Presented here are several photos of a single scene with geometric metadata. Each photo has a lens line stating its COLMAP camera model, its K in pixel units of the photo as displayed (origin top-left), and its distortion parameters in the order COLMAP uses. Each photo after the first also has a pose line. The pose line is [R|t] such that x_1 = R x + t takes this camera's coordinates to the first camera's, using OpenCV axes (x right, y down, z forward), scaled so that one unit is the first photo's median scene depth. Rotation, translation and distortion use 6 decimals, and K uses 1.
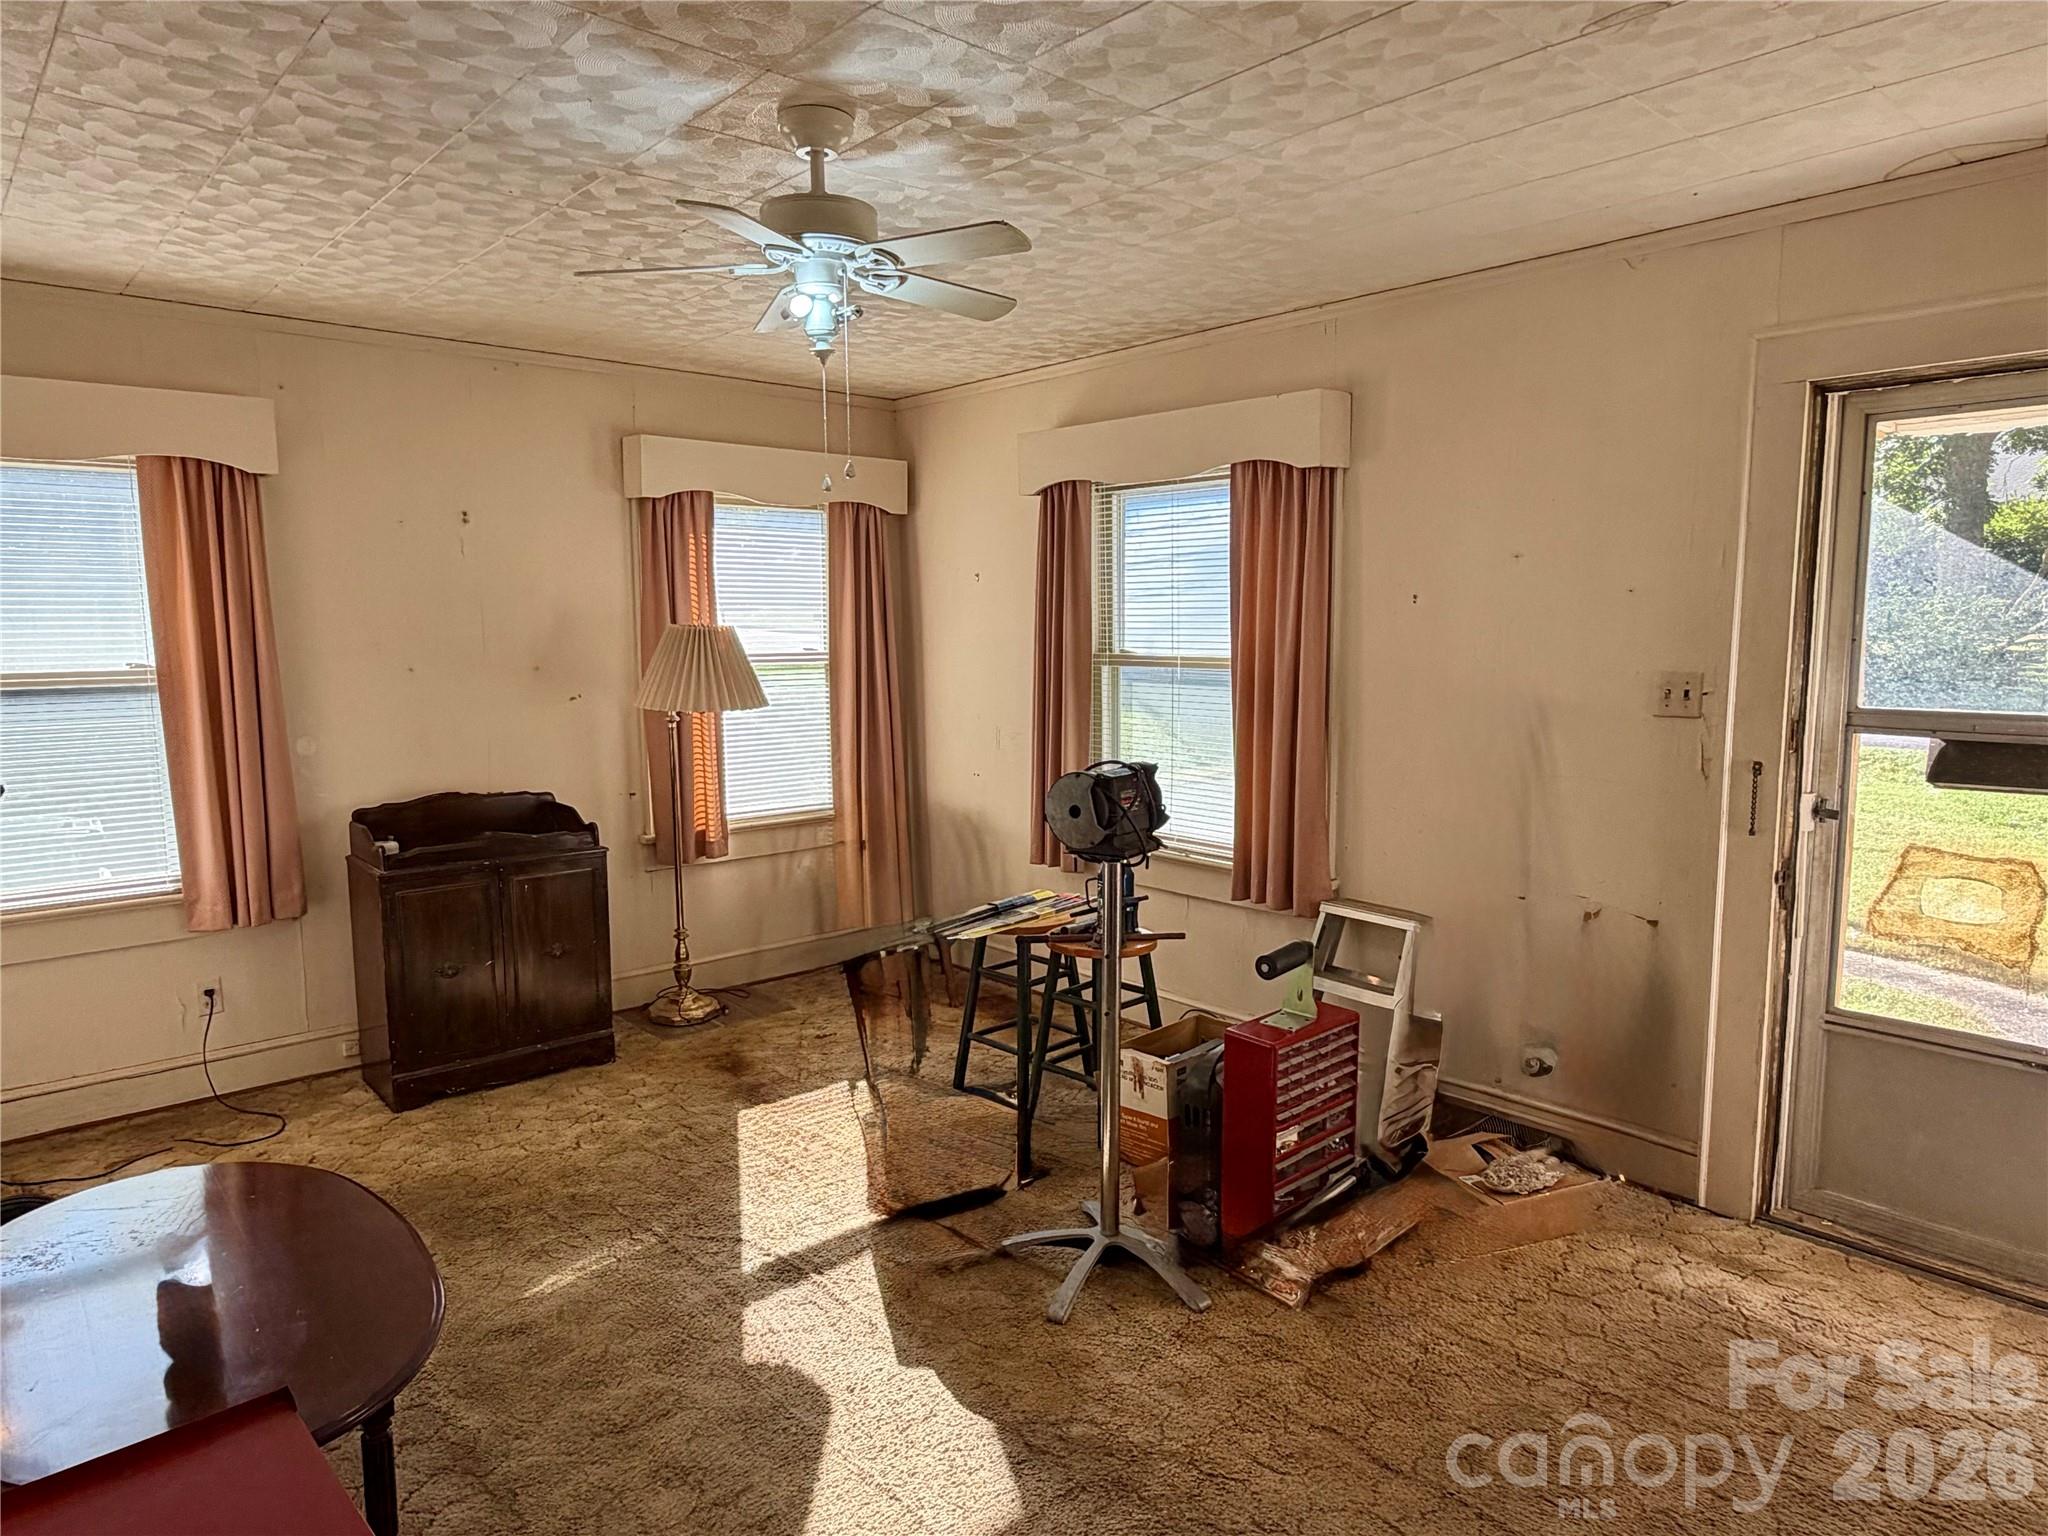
lens RADIAL K [[1282.4, 0, 1072.7], [0, 1282.4, 771.3], [0, 0, 1]] dist [-0.003593, -0.001061]
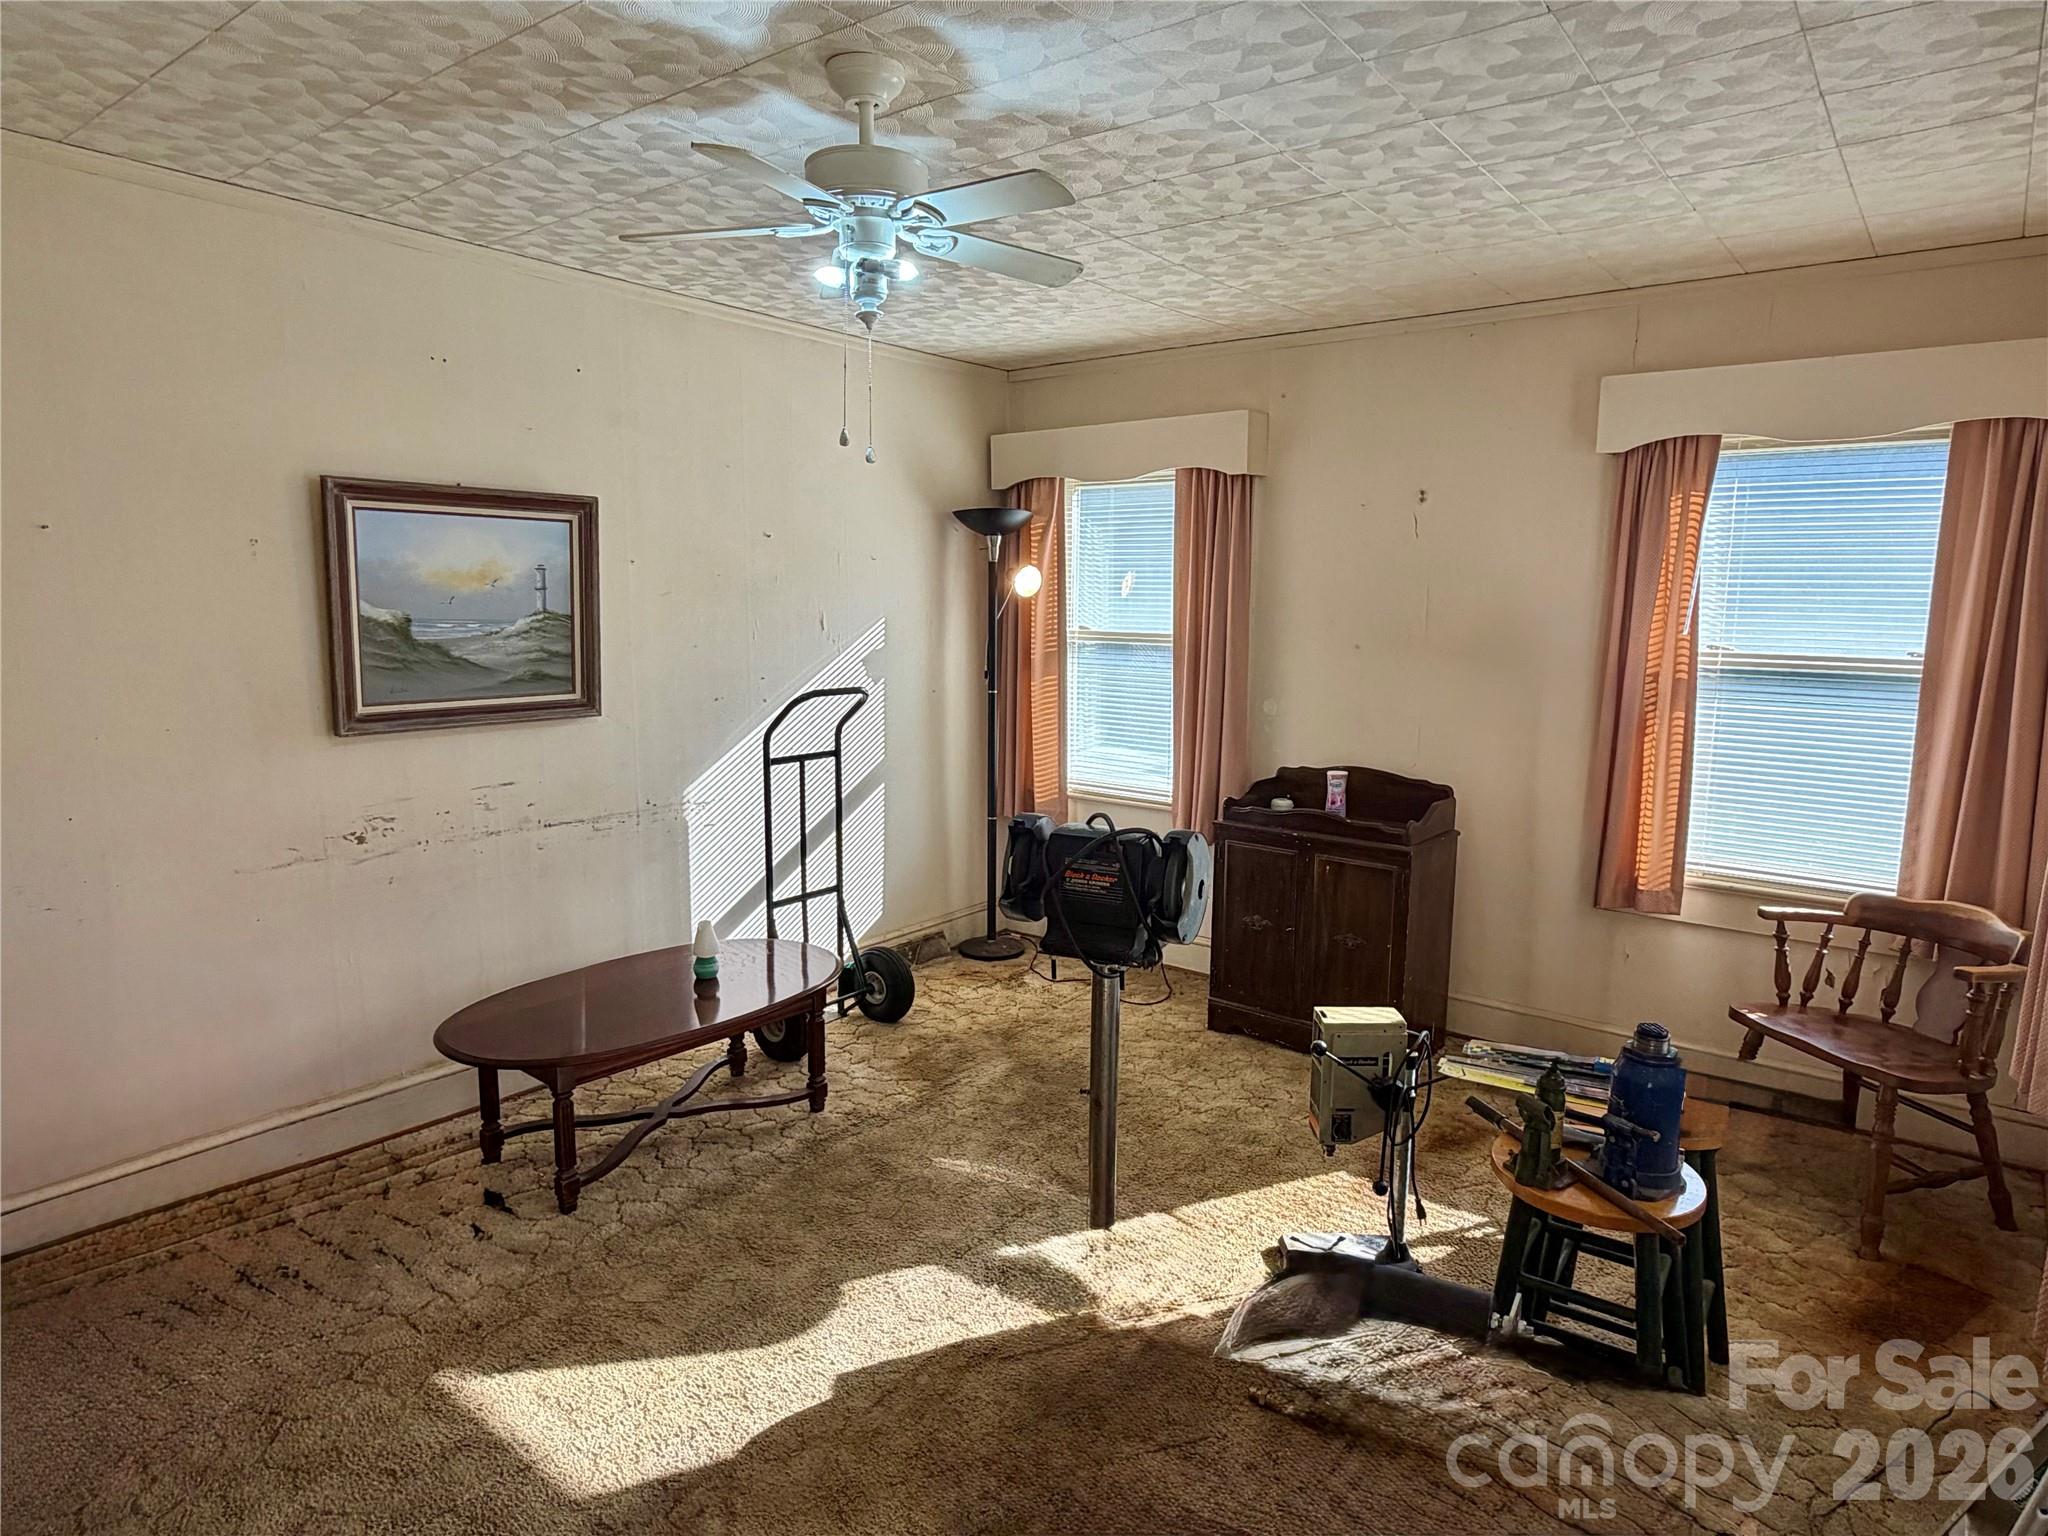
lens RADIAL K [[1230.5, 0, 1024.0], [0, 1230.5, 768.0], [0, 0, 1]] dist [0.004675, 0.000965]
pose [[0.144399, 0.146311, -0.978643, 0.506654], [-0.132533, 0.982957, 0.127400, -0.083691], [0.980604, 0.111306, 0.161329, 0.656052]]
